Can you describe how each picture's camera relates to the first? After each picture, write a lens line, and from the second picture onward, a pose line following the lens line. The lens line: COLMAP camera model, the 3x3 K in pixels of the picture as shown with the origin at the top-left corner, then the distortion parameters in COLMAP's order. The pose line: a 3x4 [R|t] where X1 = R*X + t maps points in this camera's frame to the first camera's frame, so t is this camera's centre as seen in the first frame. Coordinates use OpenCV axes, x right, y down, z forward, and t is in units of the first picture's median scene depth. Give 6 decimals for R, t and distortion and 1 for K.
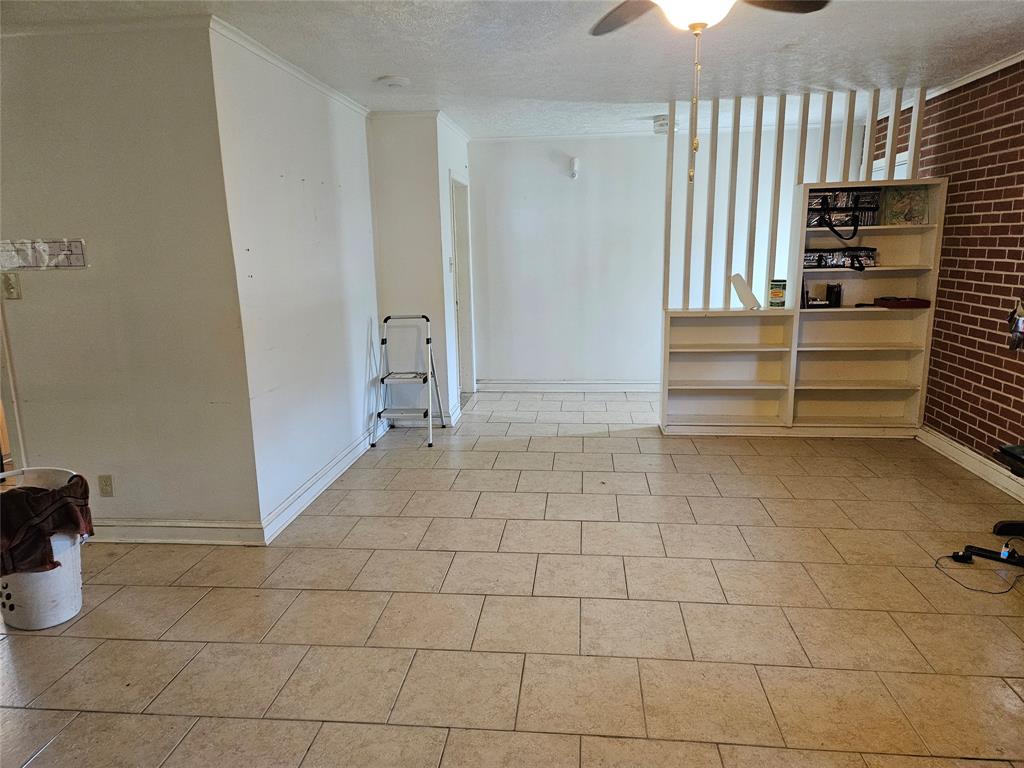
lens RADIAL K [[681.1, 0, 515.7], [0, 681.1, 385.0], [0, 0, 1]] dist [0.071904, -0.046003]
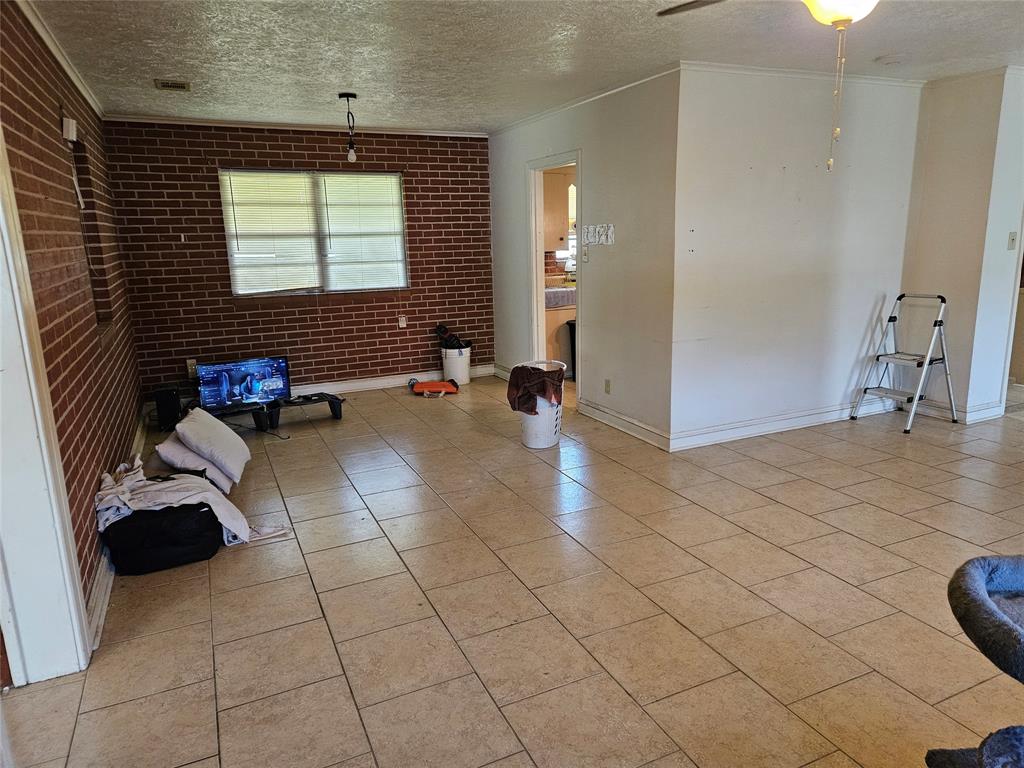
lens RADIAL K [[681.1, 0, 514.4], [0, 681.1, 382.0], [0, 0, 1]] dist [0.071904, -0.046003]
pose [[0.508098, 0.188782, -0.840355, 0.531291], [-0.158186, 0.979541, 0.124407, -0.018043], [0.846648, 0.069721, 0.527566, 0.027222]]
